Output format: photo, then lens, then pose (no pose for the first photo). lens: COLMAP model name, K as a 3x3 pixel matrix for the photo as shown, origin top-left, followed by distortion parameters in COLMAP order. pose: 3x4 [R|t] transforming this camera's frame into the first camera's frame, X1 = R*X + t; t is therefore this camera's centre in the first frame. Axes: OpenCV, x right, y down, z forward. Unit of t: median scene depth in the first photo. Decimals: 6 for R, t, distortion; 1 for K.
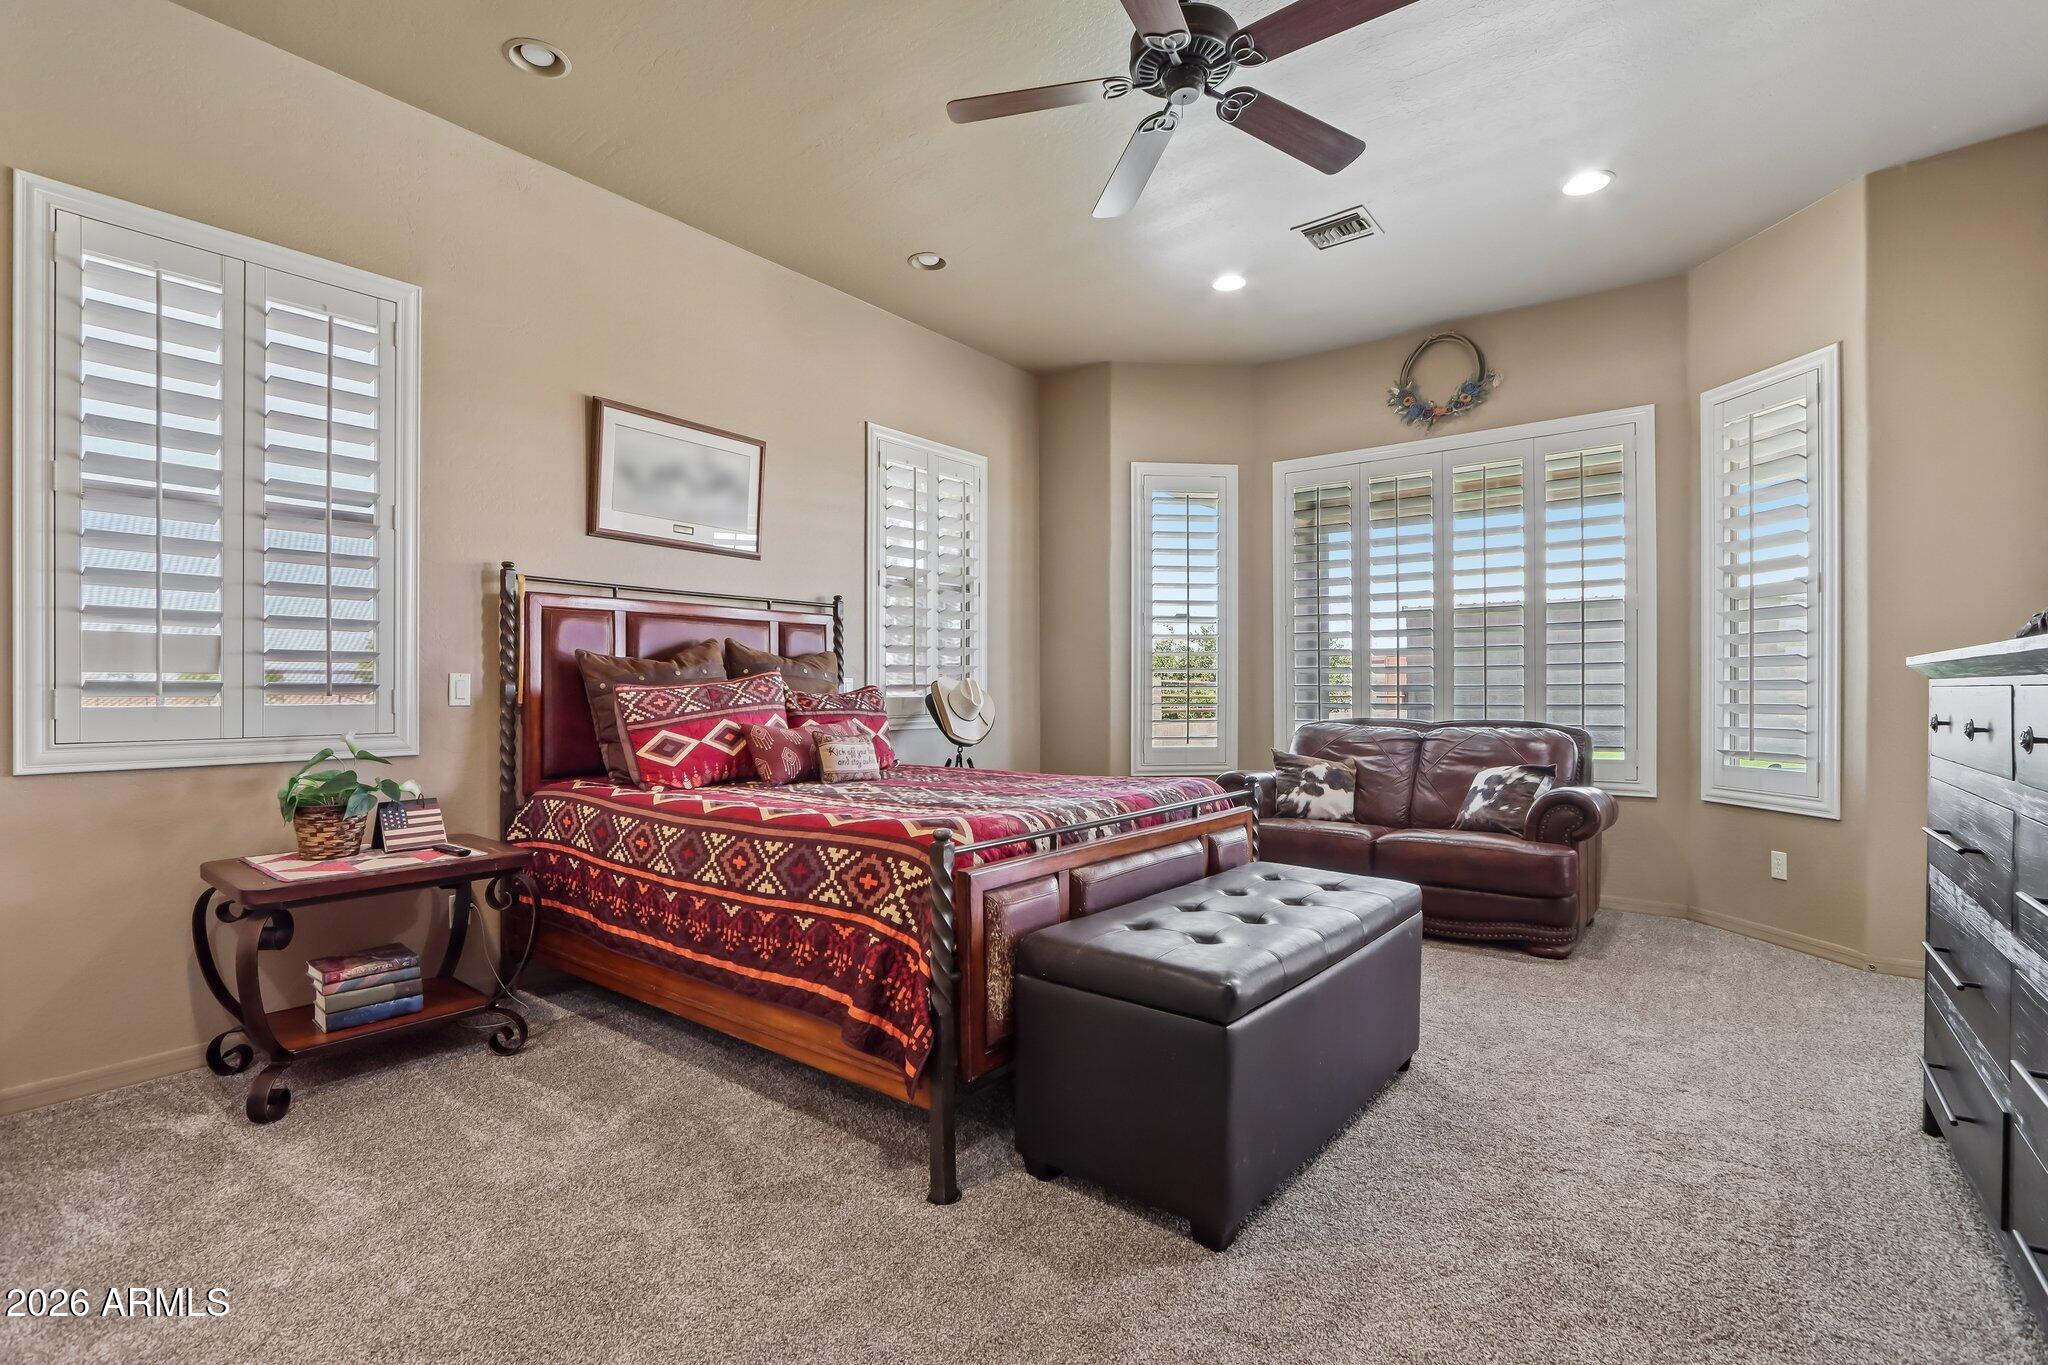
lens RADIAL K [[952.0, 0, 1024.8], [0, 952.0, 684.4], [0, 0, 1]] dist [-0.017213, 0.003017]
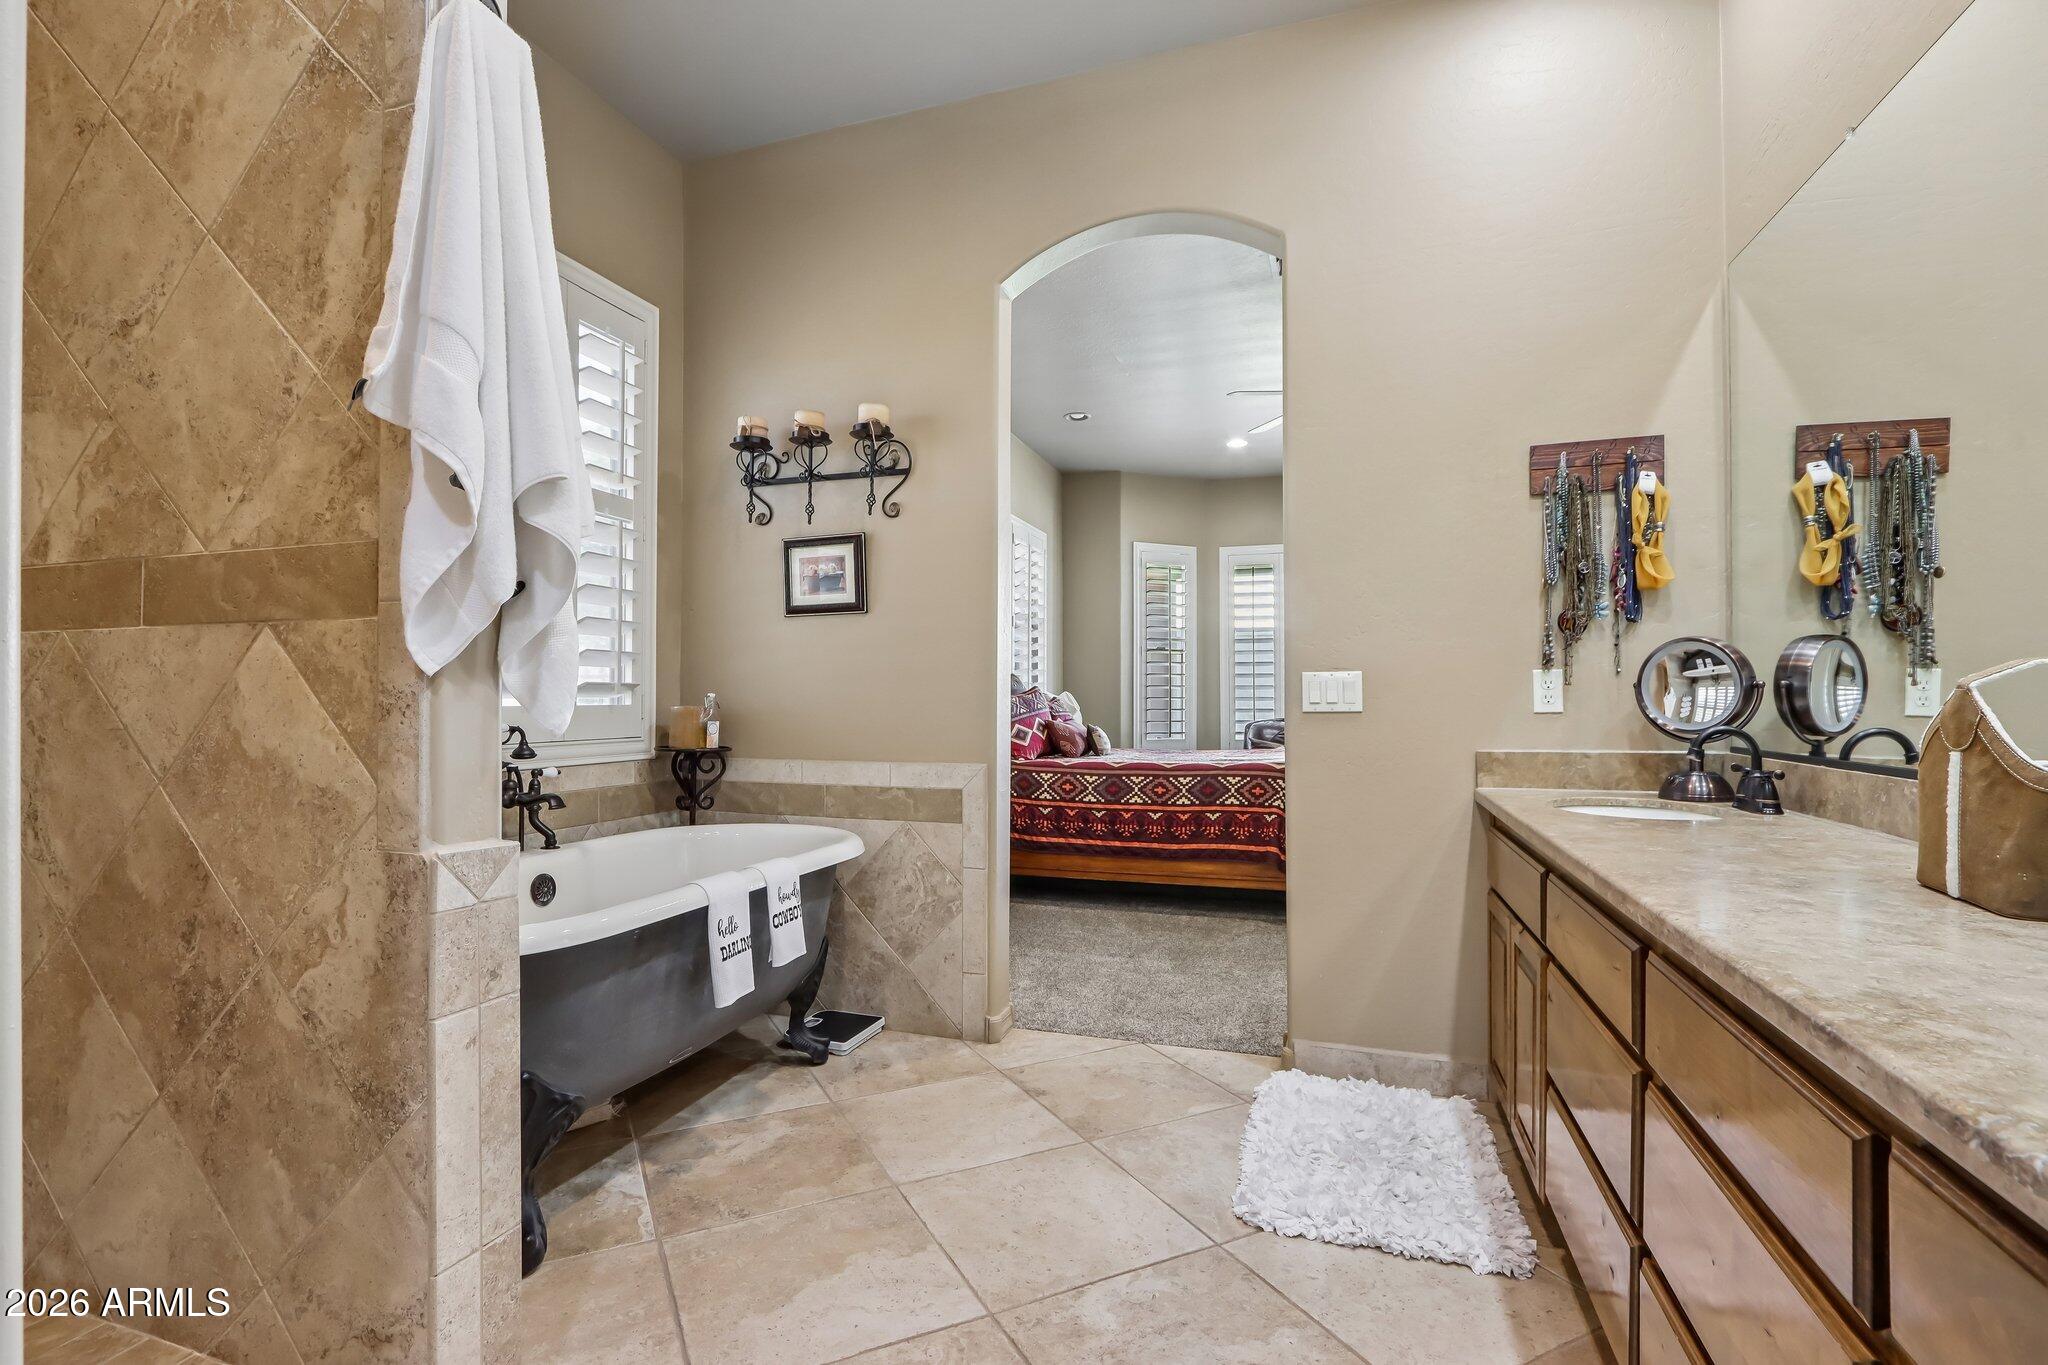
lens RADIAL K [[952.0, 0, 1021.6], [0, 952.0, 693.2], [0, 0, 1]] dist [-0.017213, 0.003017]
pose [[0.943166, 0.001301, 0.332320, -1.162128], [-0.000508, 0.999997, -0.002473, 0.000183], [-0.332322, 0.002164, 0.943164, -0.674336]]
